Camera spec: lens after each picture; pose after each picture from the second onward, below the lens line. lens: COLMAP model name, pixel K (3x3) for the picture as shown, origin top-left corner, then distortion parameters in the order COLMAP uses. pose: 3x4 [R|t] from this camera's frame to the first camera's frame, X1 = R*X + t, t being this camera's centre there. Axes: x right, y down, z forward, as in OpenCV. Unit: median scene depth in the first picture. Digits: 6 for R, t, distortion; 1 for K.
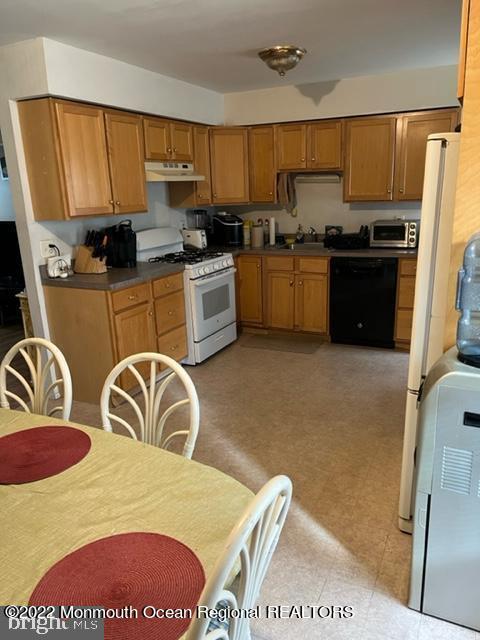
lens RADIAL K [[481.1, 0, 240.0], [0, 481.1, 320.0], [0, 0, 1]] dist [0.024076, -0.002378]
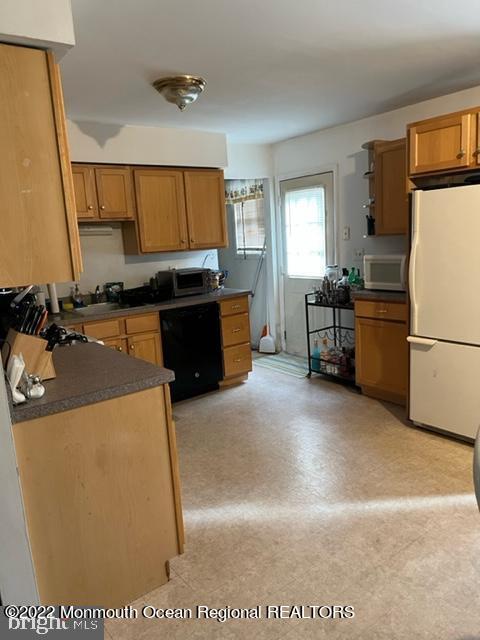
lens RADIAL K [[472.2, 0, 240.7], [0, 472.2, 323.9], [0, 0, 1]] dist [0.017316, -0.004146]
pose [[0.449252, -0.155839, 0.879709, -0.529342], [0.282200, 0.959009, 0.025772, -0.086371], [-0.847665, 0.236676, 0.474814, 0.447582]]
